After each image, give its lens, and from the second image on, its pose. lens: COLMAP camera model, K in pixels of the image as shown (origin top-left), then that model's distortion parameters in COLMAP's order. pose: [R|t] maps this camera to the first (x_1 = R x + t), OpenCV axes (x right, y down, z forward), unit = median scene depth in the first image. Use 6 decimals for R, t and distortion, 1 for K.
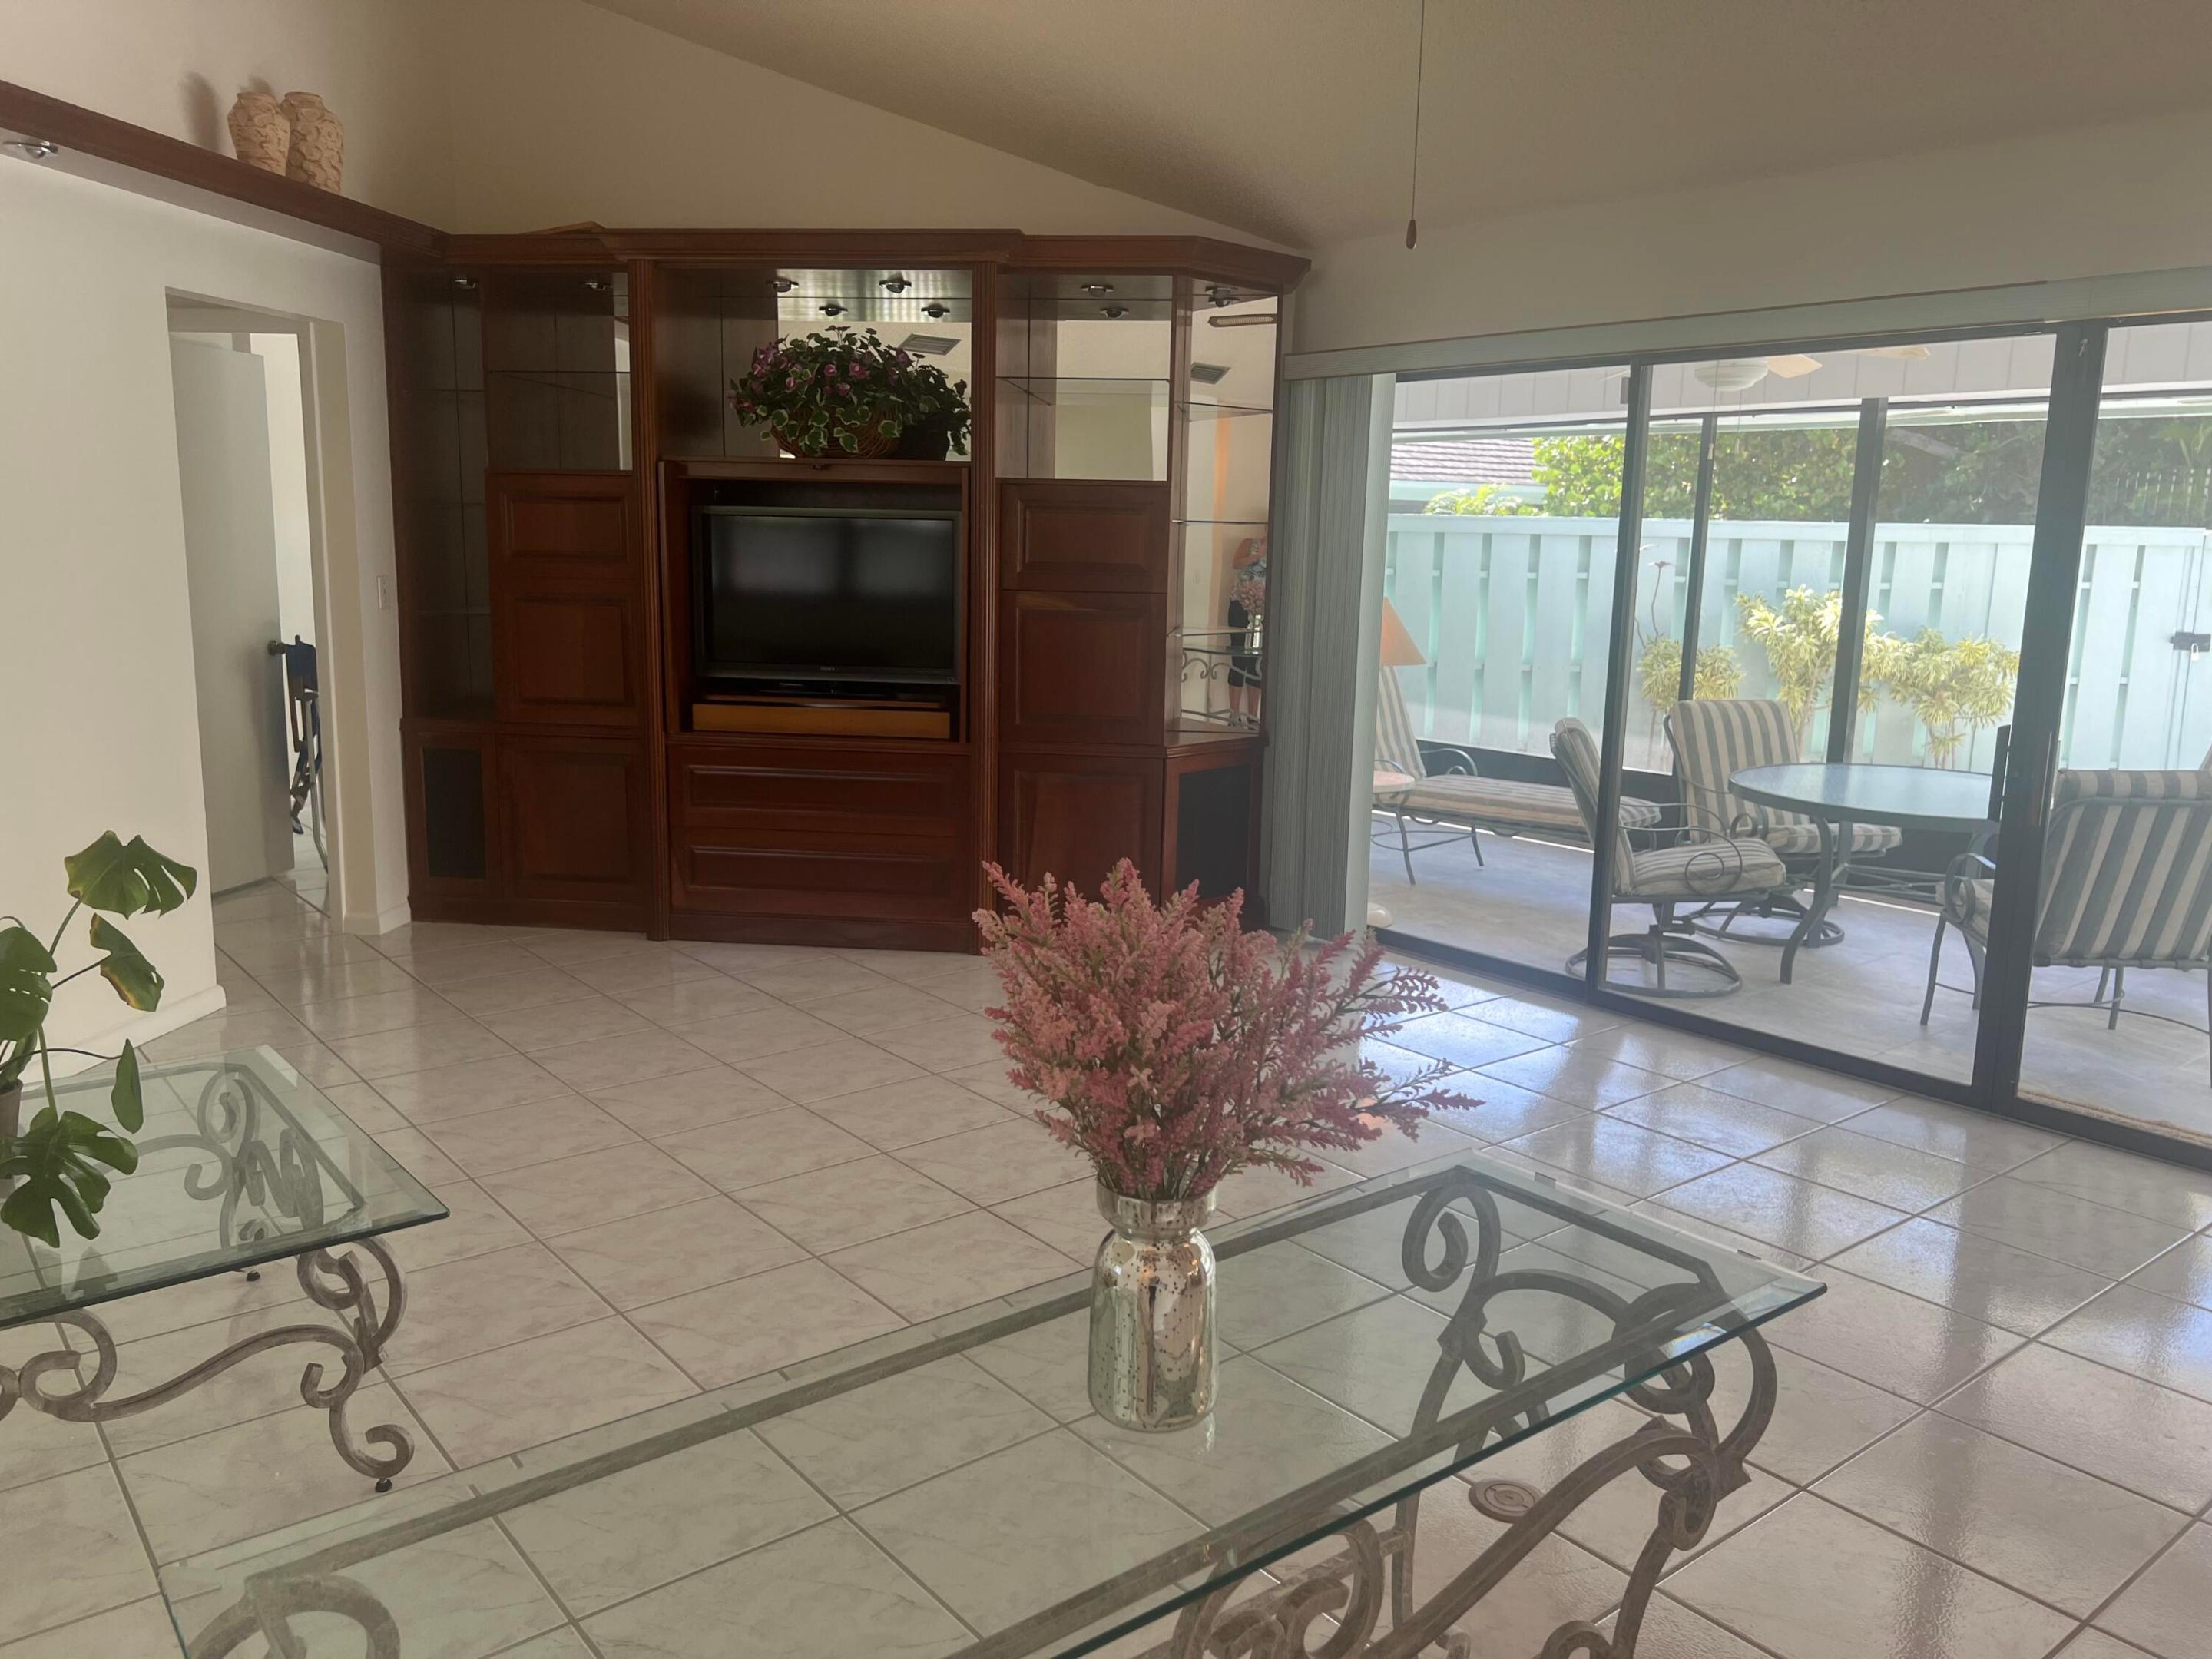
lens RADIAL K [[1662.9, 0, 1090.5], [0, 1662.9, 821.5], [0, 0, 1]] dist [0.060758, -0.067370]
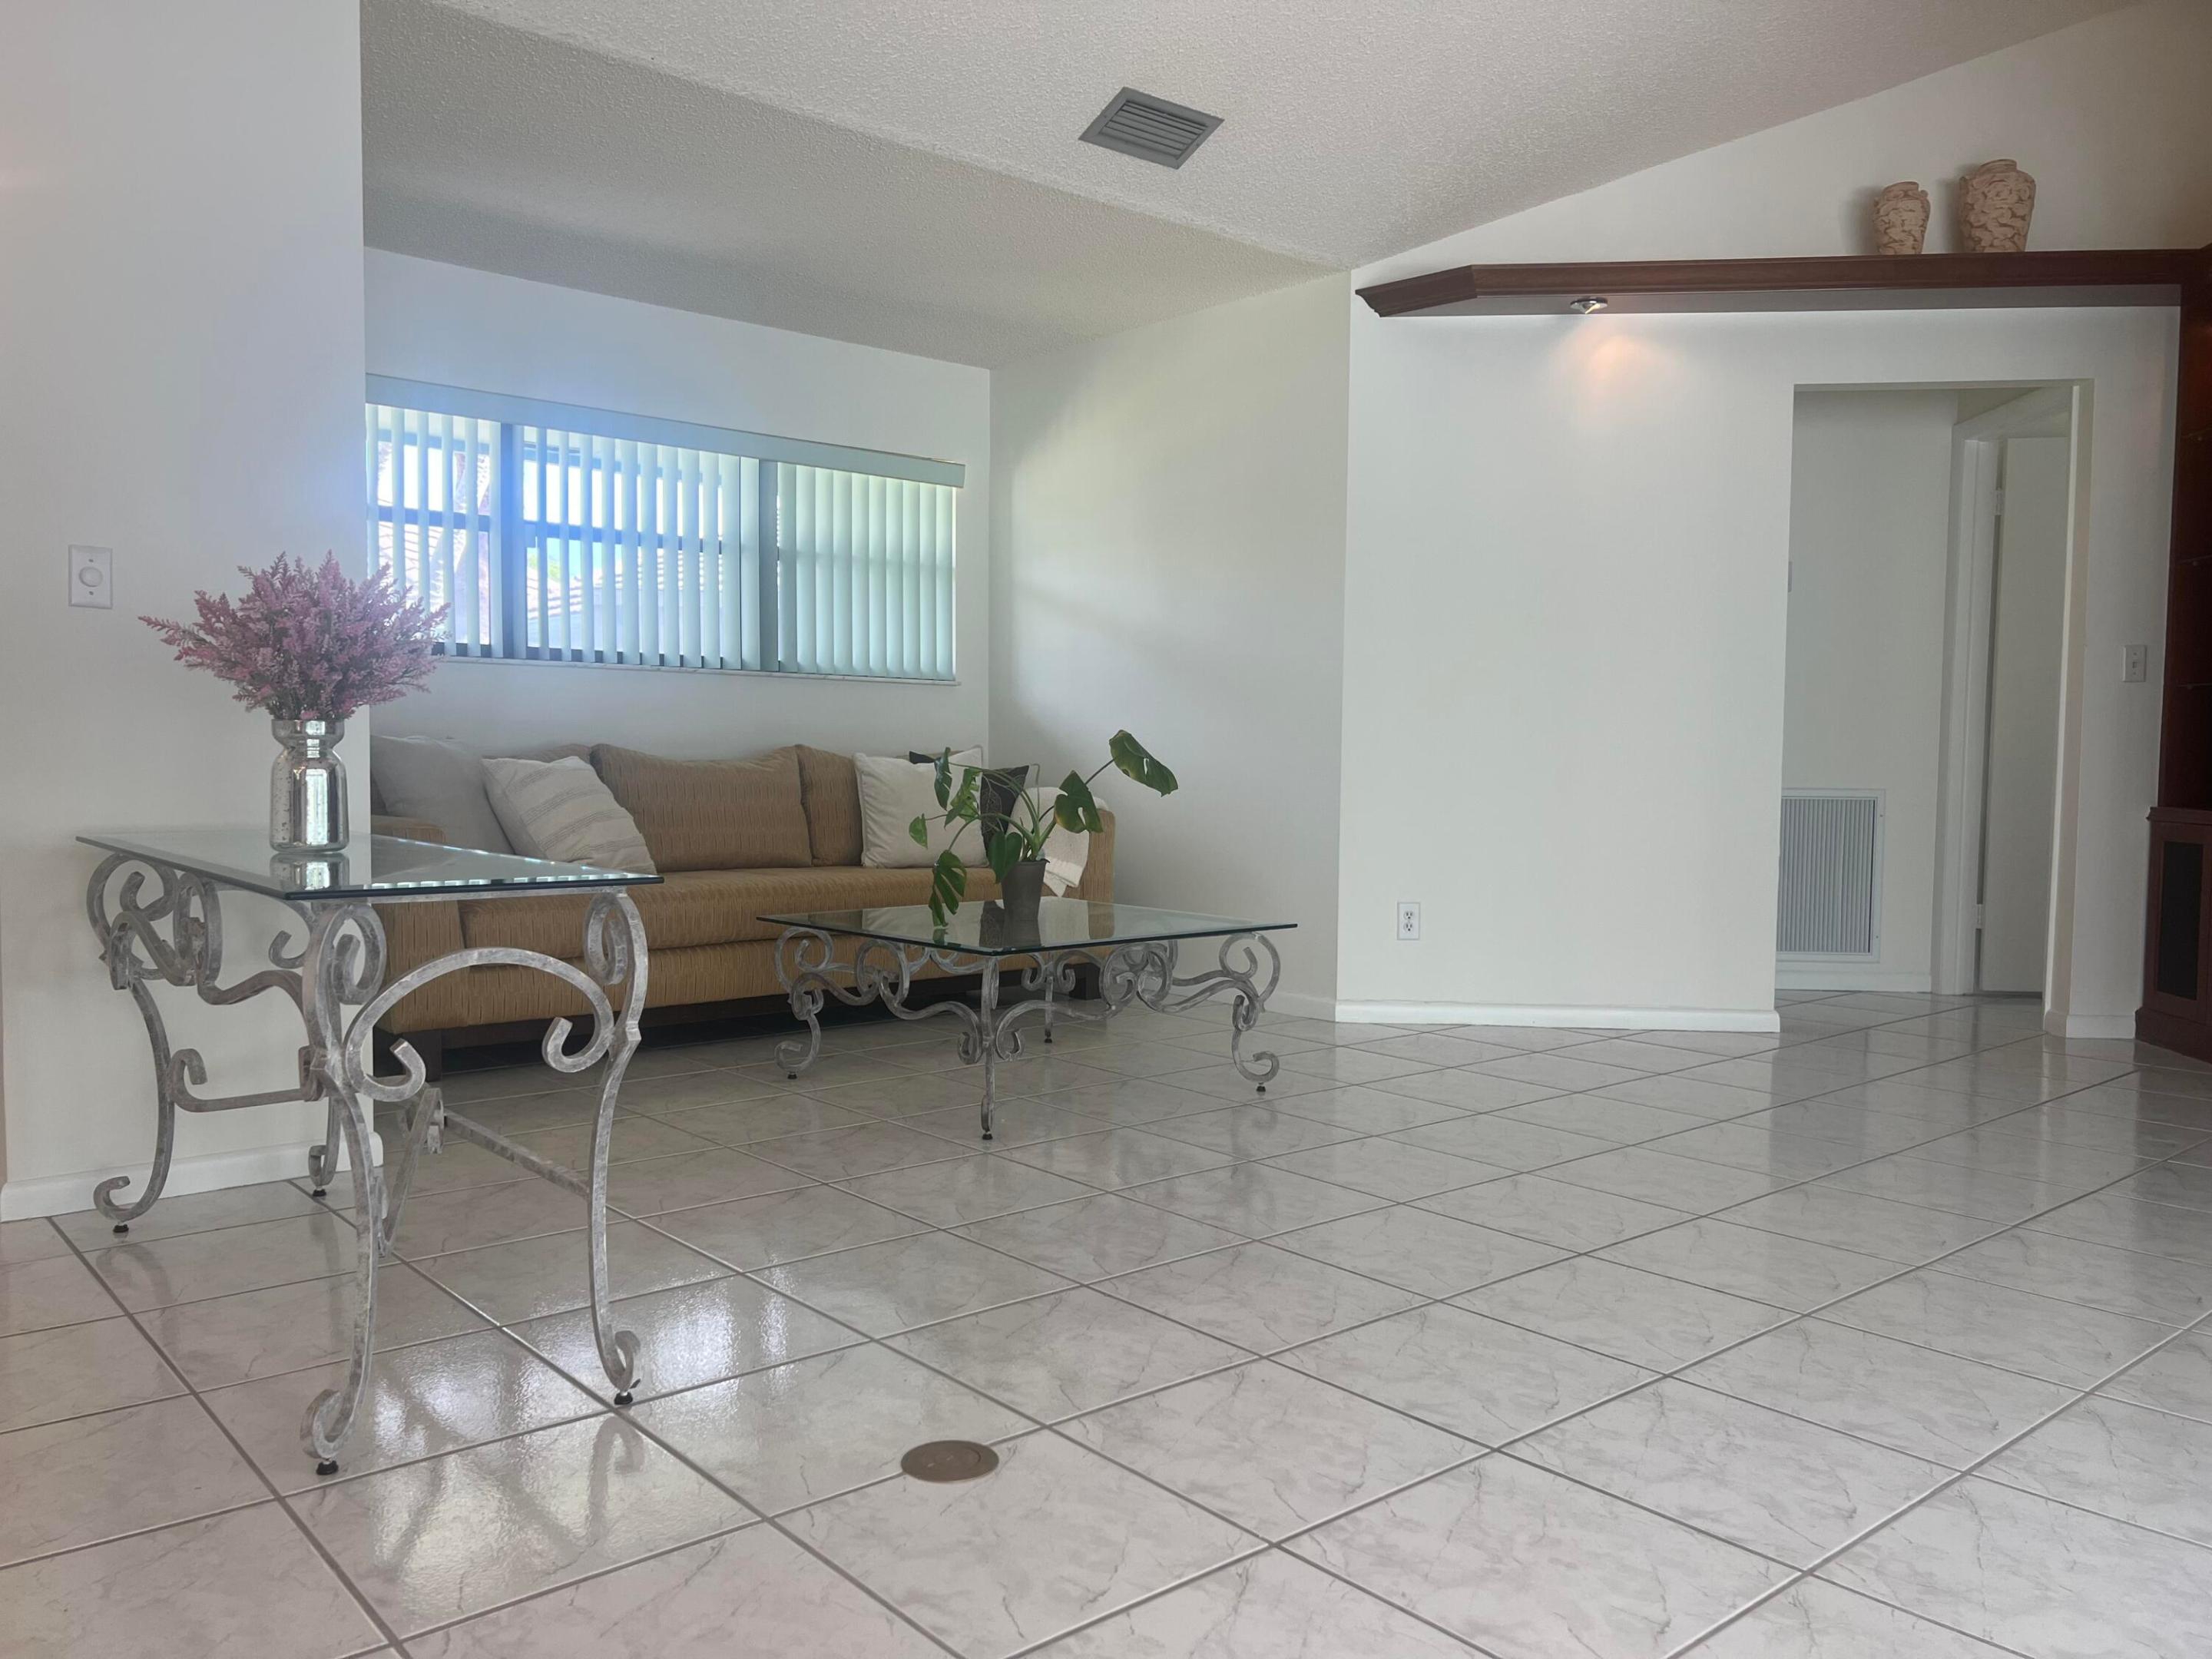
lens RADIAL K [[1662.9, 0, 1103.2], [0, 1662.9, 840.6], [0, 0, 1]] dist [0.060758, -0.067370]
pose [[0.032860, 0.035466, -0.998831, 0.502688], [-0.182744, 0.982736, 0.028883, 0.034433], [0.982611, 0.181581, 0.038774, 0.470805]]
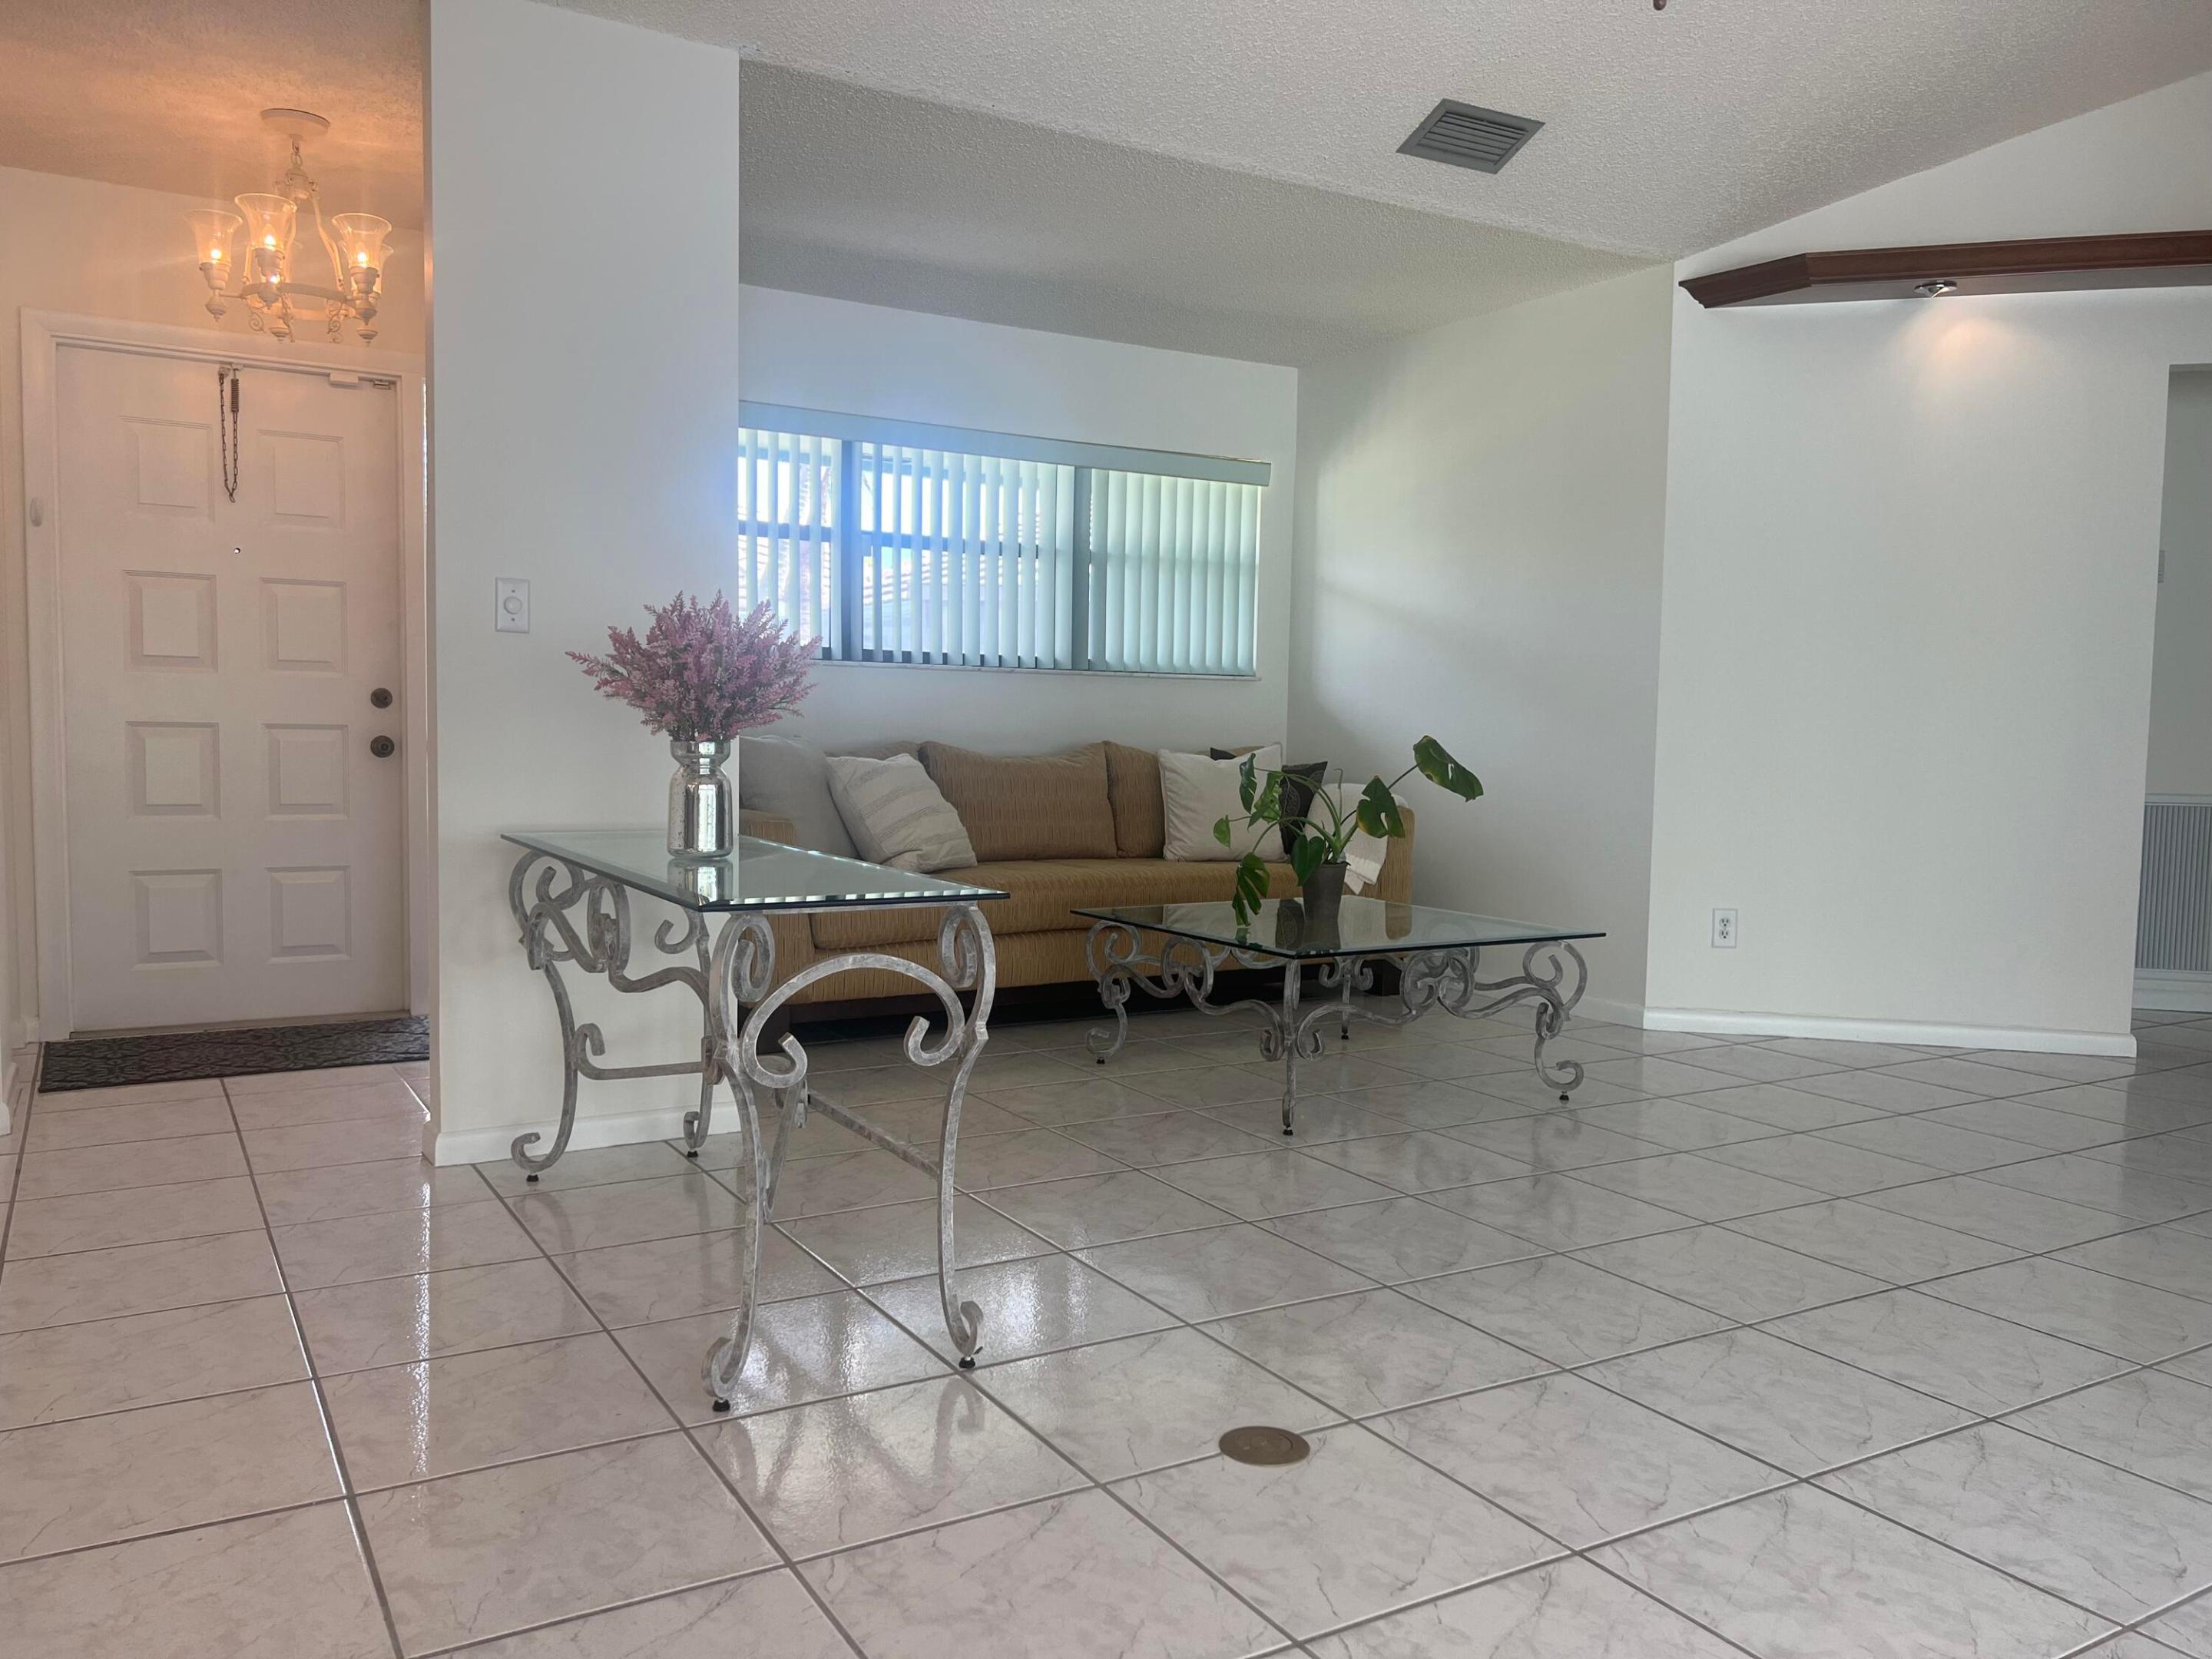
lens RADIAL K [[1662.9, 0, 1098.2], [0, 1662.9, 837.4], [0, 0, 1]] dist [0.060758, -0.067370]
pose [[-0.142544, 0.047525, -0.988647, 0.530029], [-0.190787, 0.978796, 0.074559, 0.021924], [0.971227, 0.199248, -0.130454, 0.461283]]
